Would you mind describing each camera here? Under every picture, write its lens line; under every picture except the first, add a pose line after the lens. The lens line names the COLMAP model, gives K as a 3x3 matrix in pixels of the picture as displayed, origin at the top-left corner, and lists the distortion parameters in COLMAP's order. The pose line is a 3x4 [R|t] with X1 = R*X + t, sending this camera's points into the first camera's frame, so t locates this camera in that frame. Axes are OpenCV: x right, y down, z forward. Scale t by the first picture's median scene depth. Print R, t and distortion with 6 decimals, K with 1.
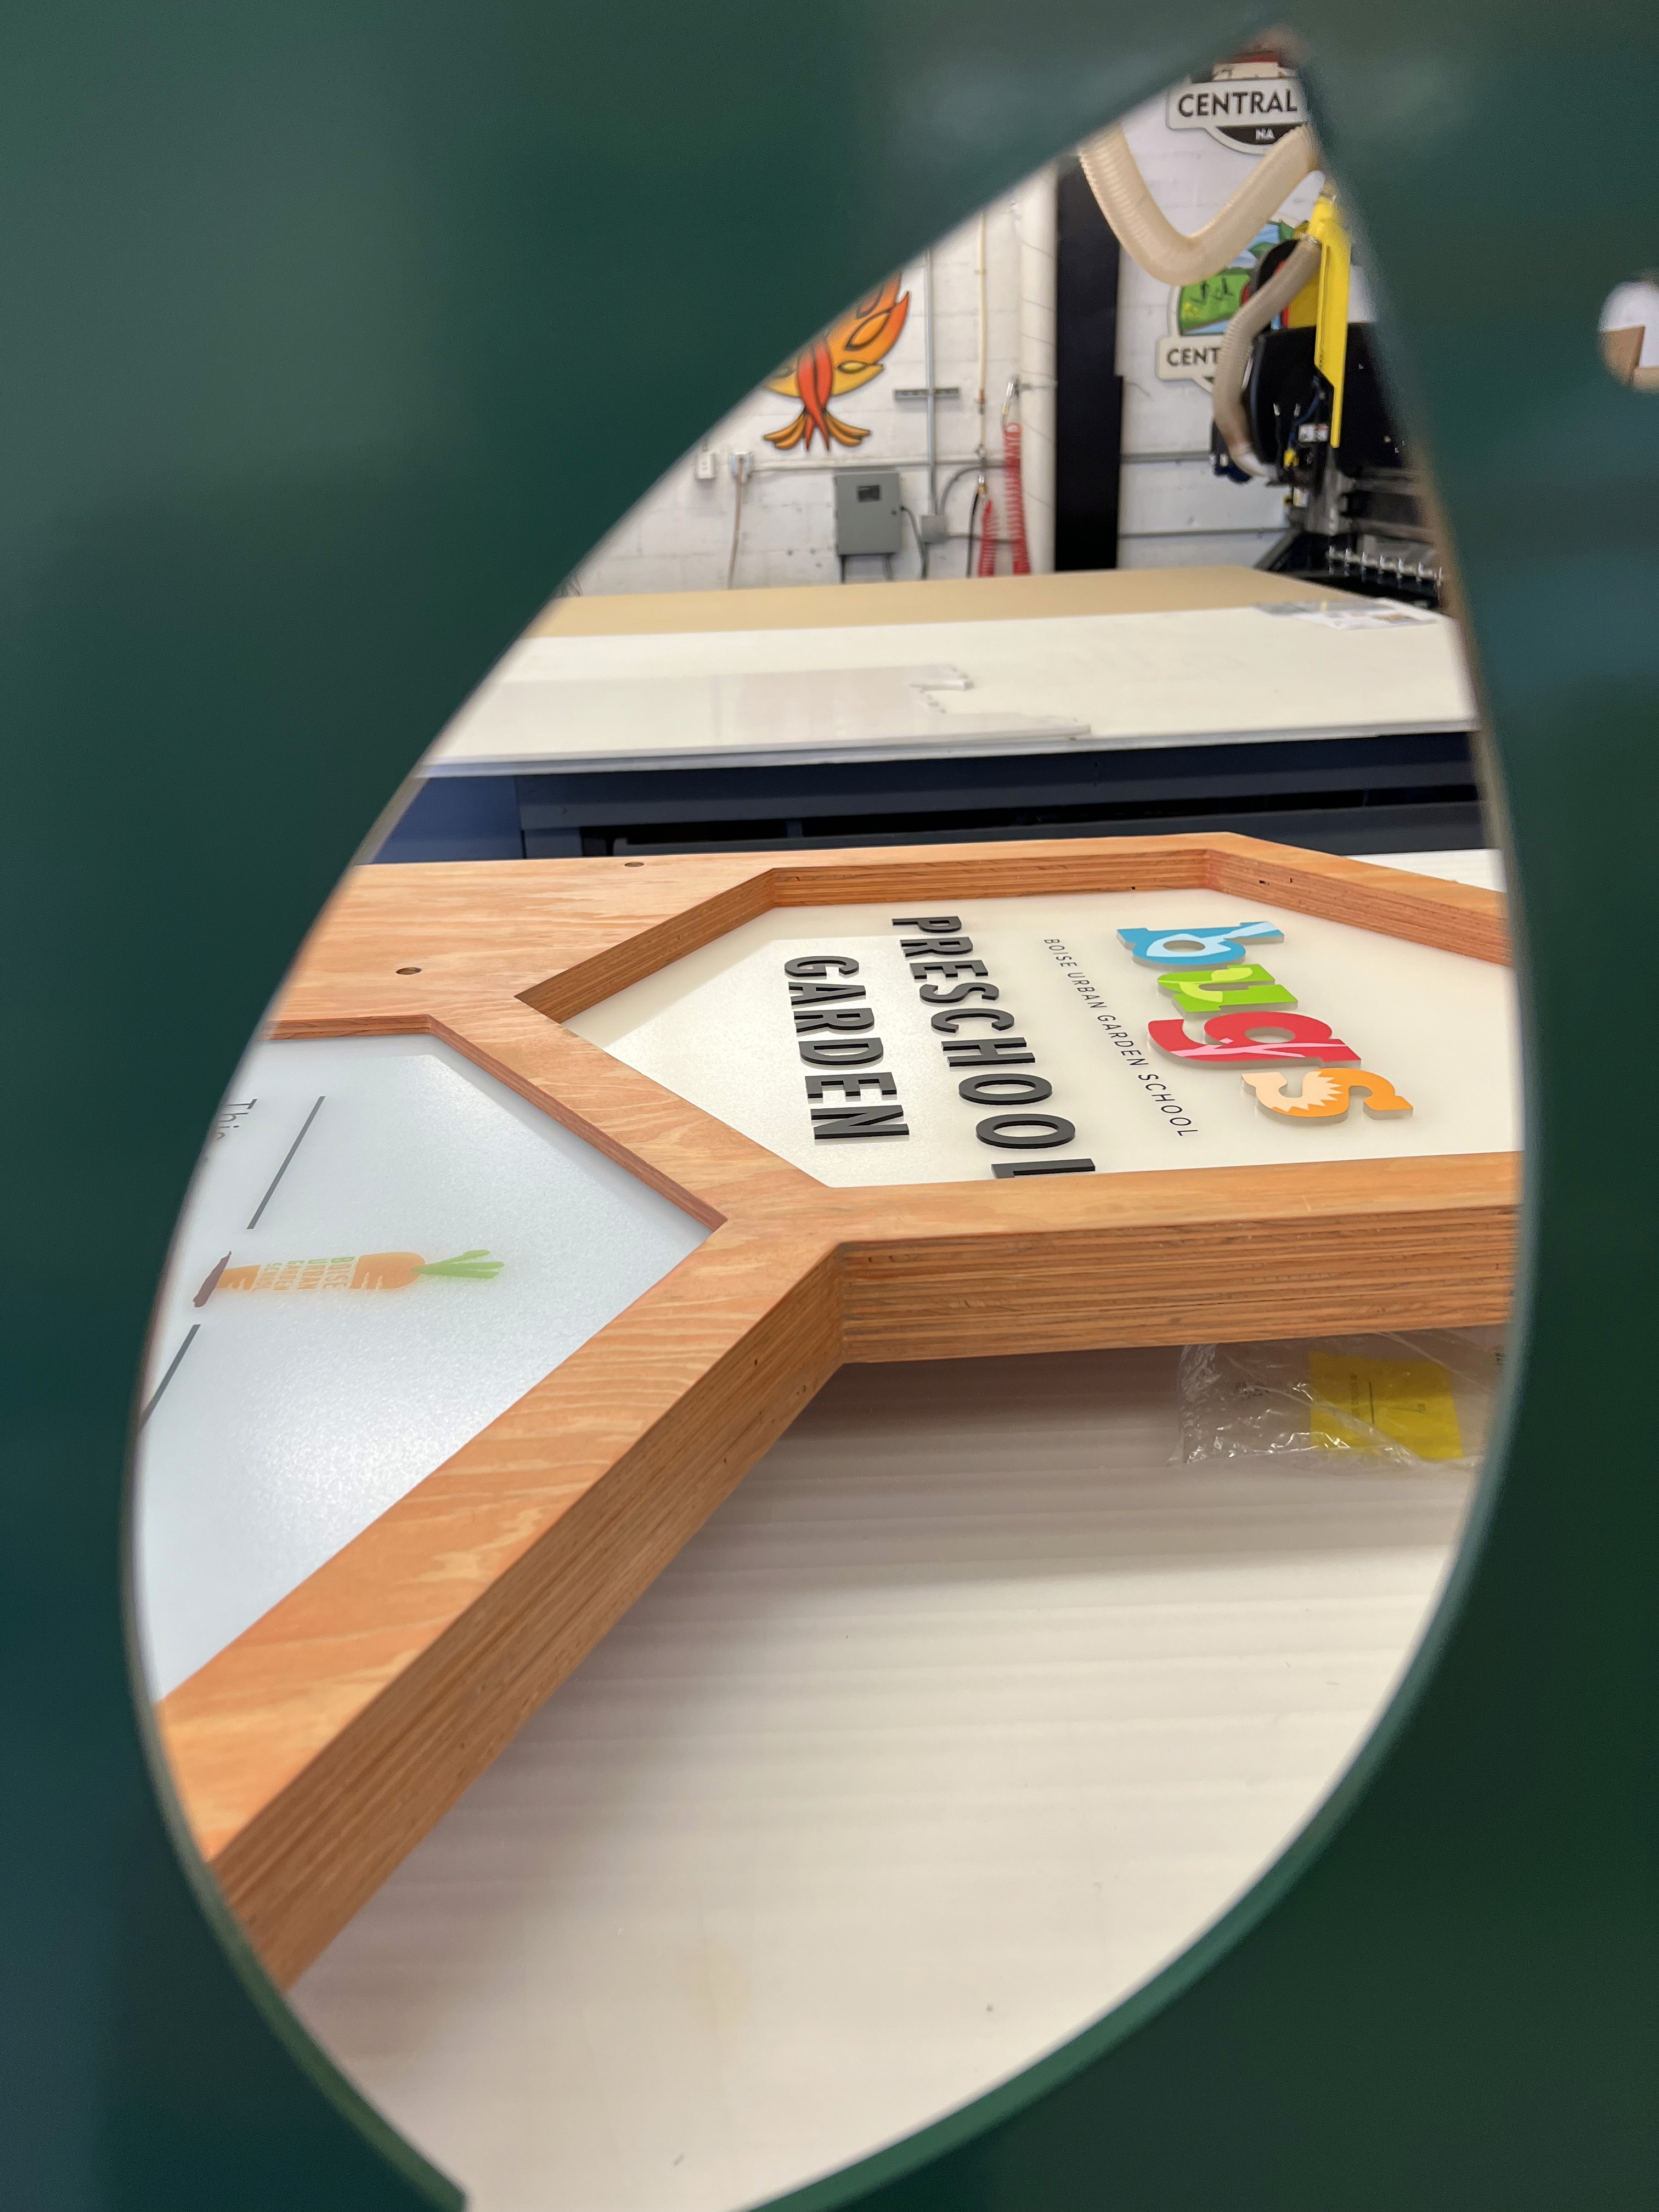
lens RADIAL K [[1667.3, 0, 832.9], [0, 1667.3, 1116.7], [0, 0, 1]] dist [-0.003239, -0.001842]
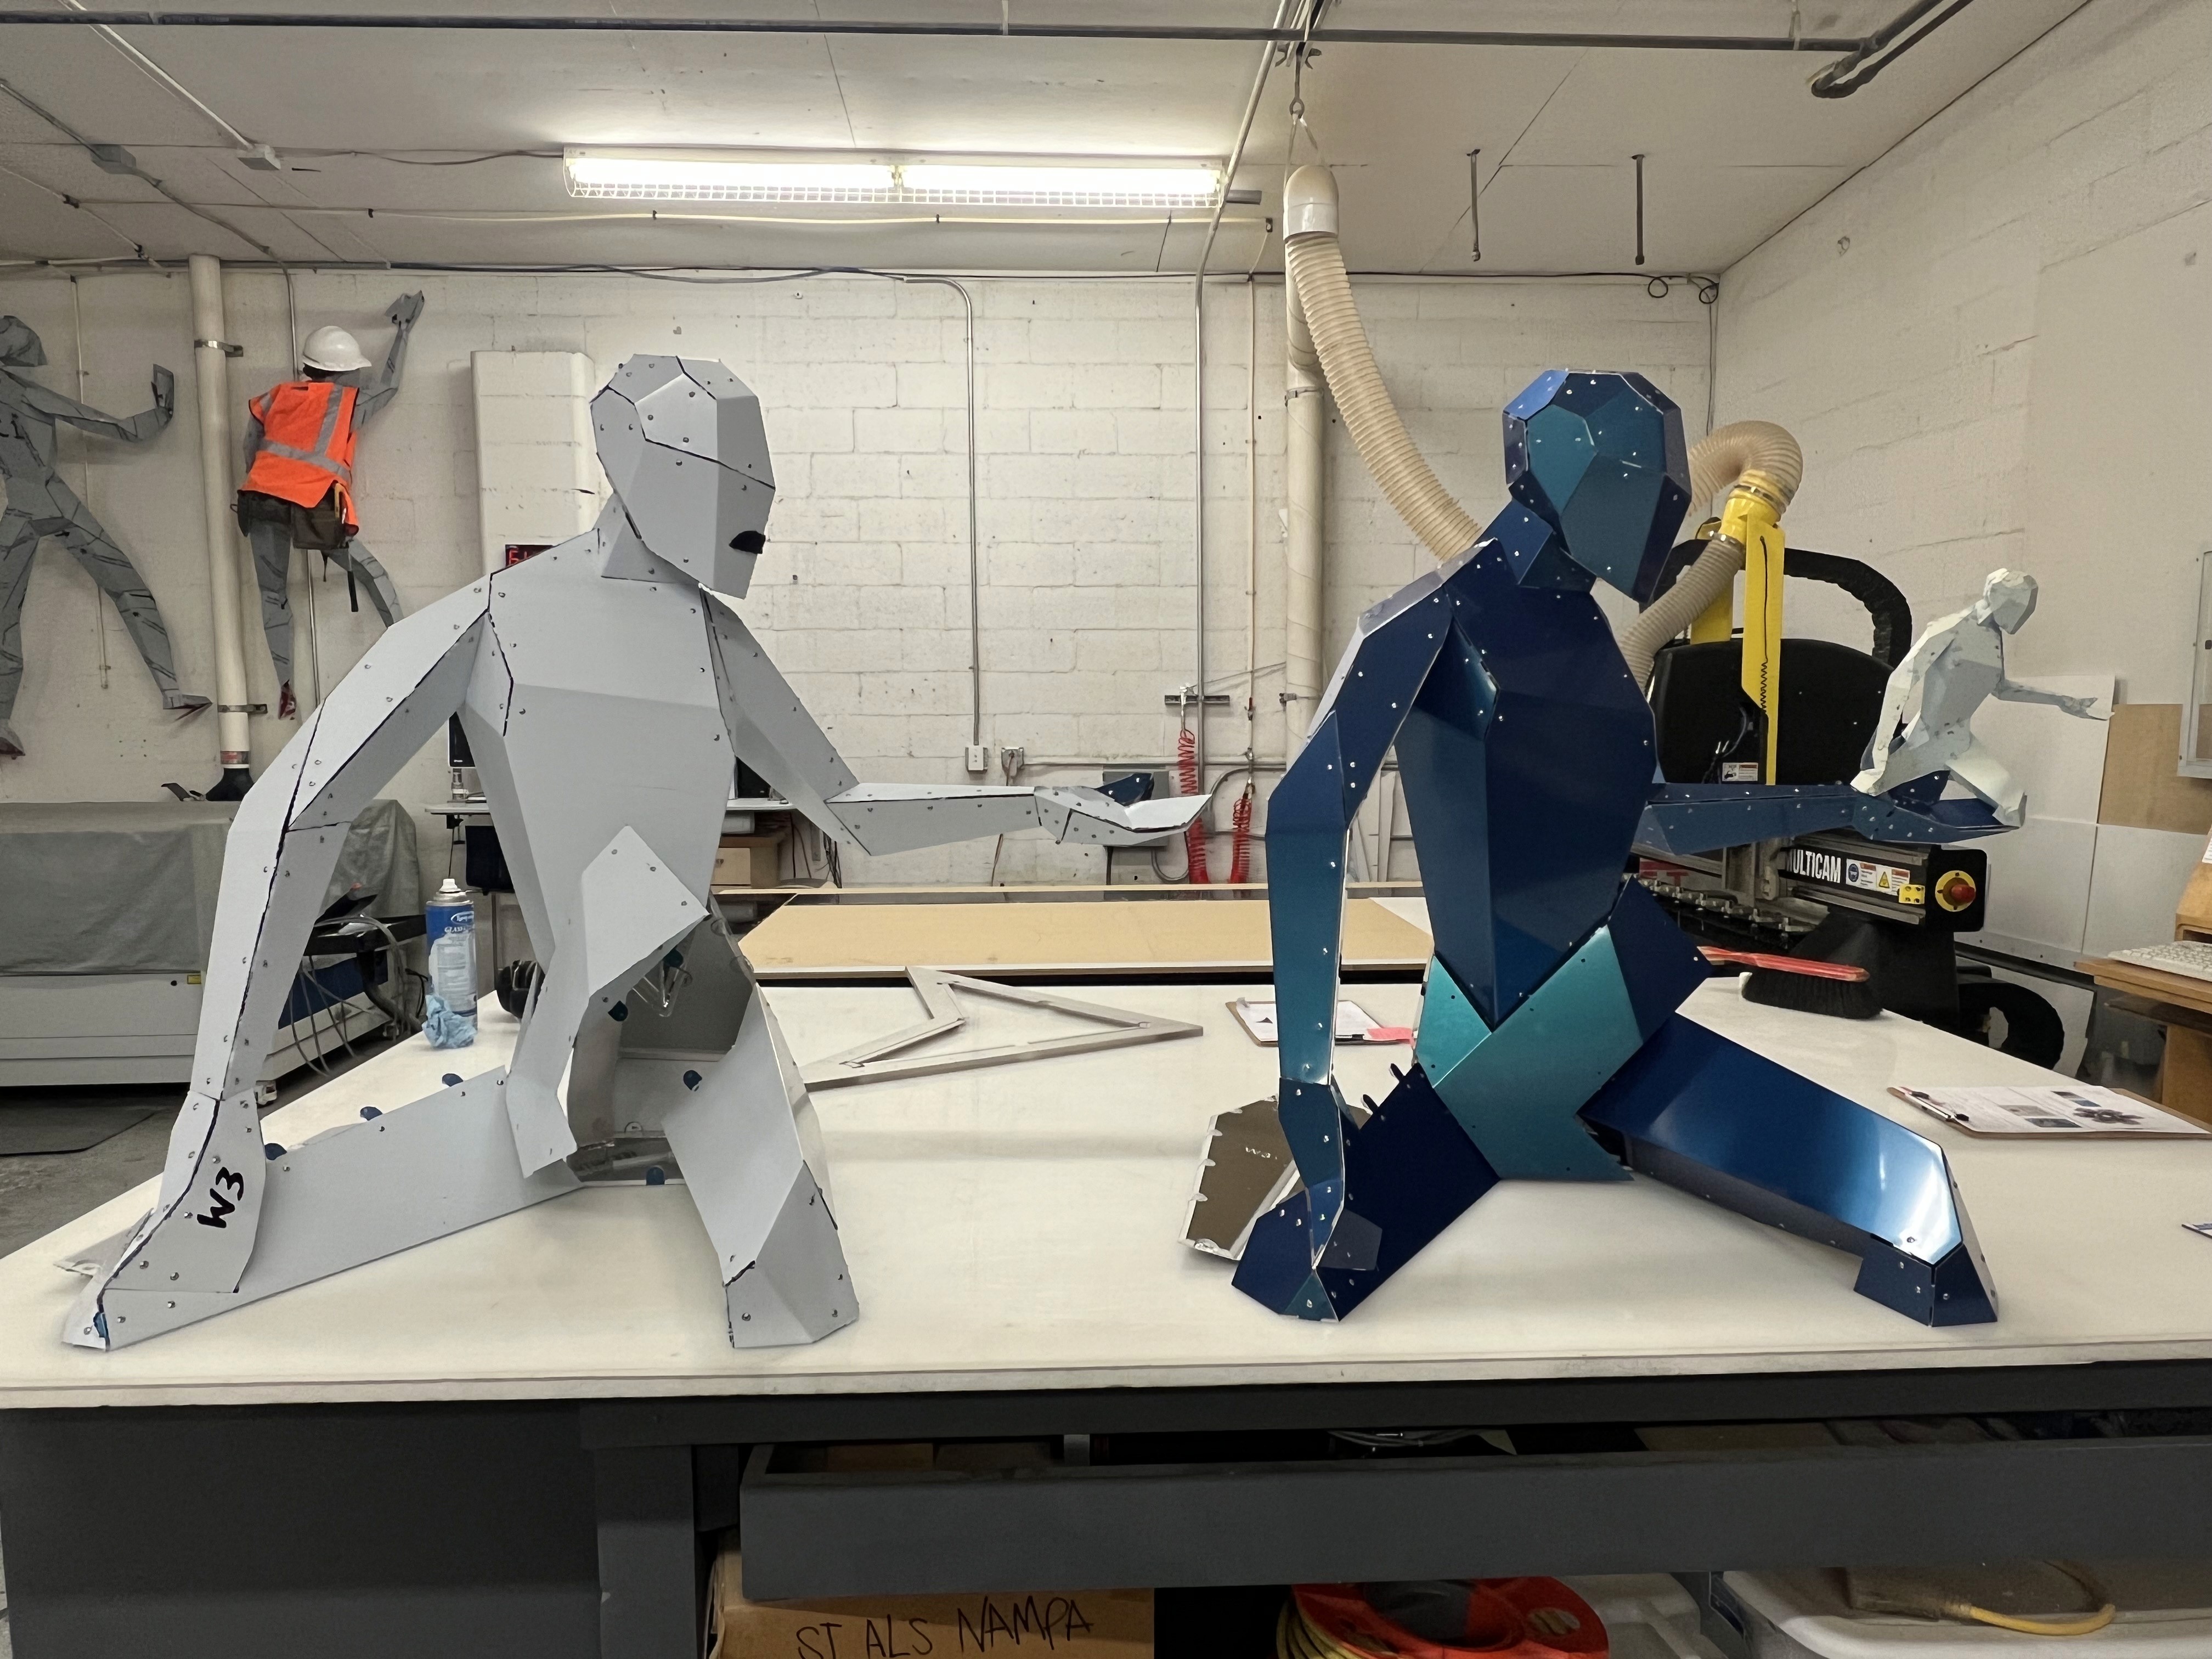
lens RADIAL K [[1385.9, 0, 1109.3], [0, 1385.9, 816.5], [0, 0, 1]] dist [0.026405, 0.000974]
pose [[0.999446, 0.033053, 0.003922, 0.002030], [-0.030132, 0.948531, -0.315248, -0.102803], [-0.014140, 0.314955, 0.949001, 0.230655]]
